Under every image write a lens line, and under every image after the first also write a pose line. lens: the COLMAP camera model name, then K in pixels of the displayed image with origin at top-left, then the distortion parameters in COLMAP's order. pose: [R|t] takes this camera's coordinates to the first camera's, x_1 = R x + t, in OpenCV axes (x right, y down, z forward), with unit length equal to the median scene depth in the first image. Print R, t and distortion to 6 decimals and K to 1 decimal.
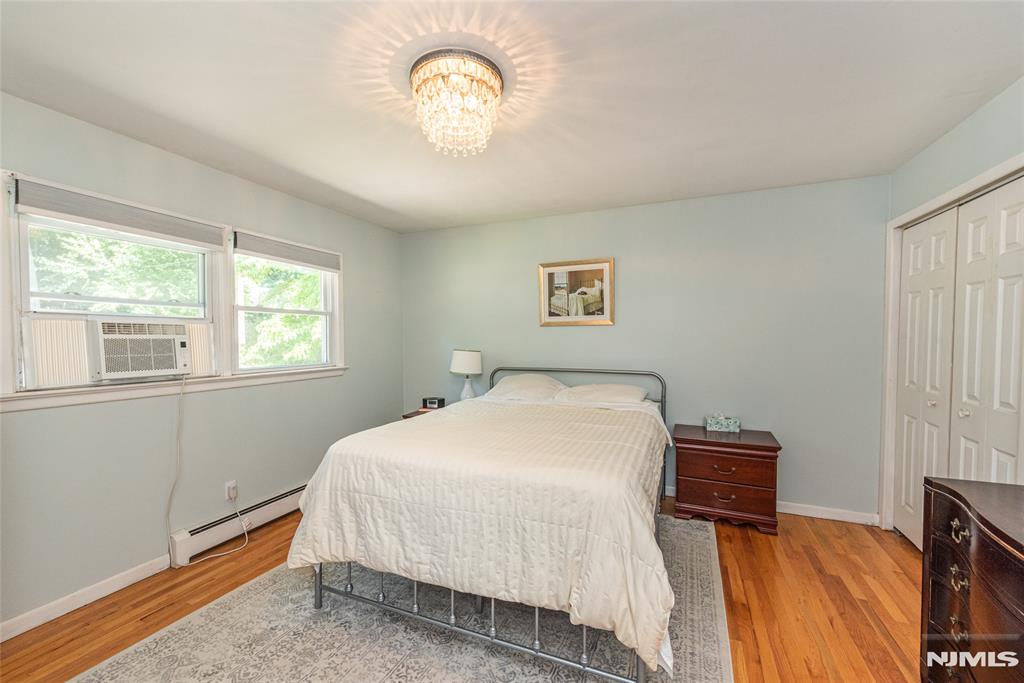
lens RADIAL K [[405.1, 0, 510.9], [0, 405.1, 343.4], [0, 0, 1]] dist [0.004610, -0.002534]
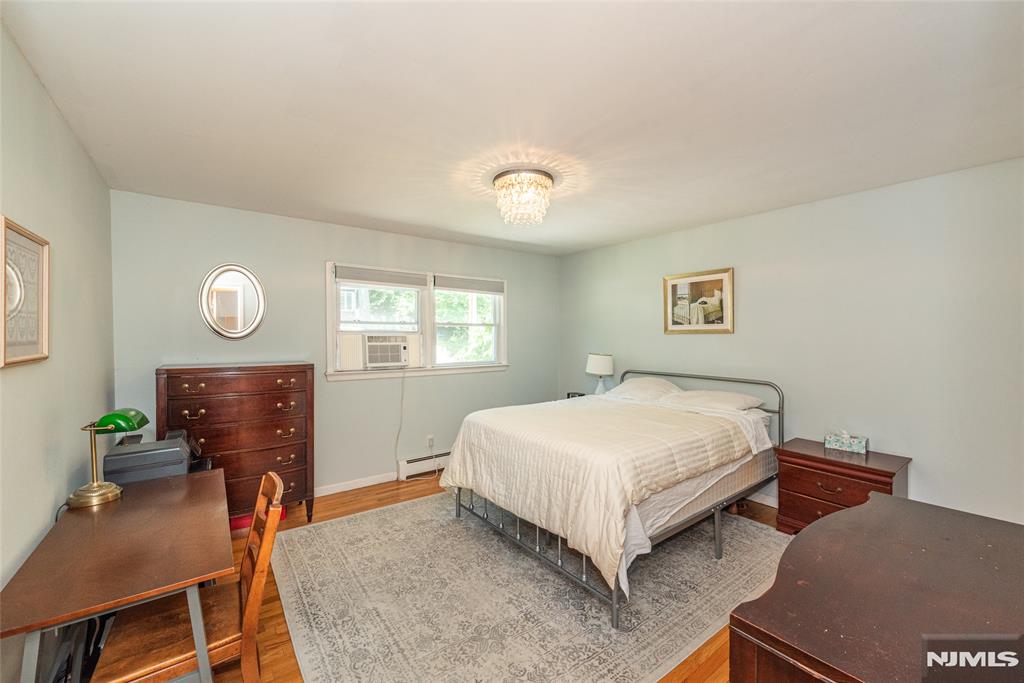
lens RADIAL K [[405.1, 0, 517.0], [0, 405.1, 336.3], [0, 0, 1]] dist [0.004610, -0.002534]
pose [[0.870331, 0.004700, -0.492445, 0.382733], [-0.010264, 0.999910, -0.008597, -0.032702], [0.492360, 0.012537, 0.870301, -0.208598]]
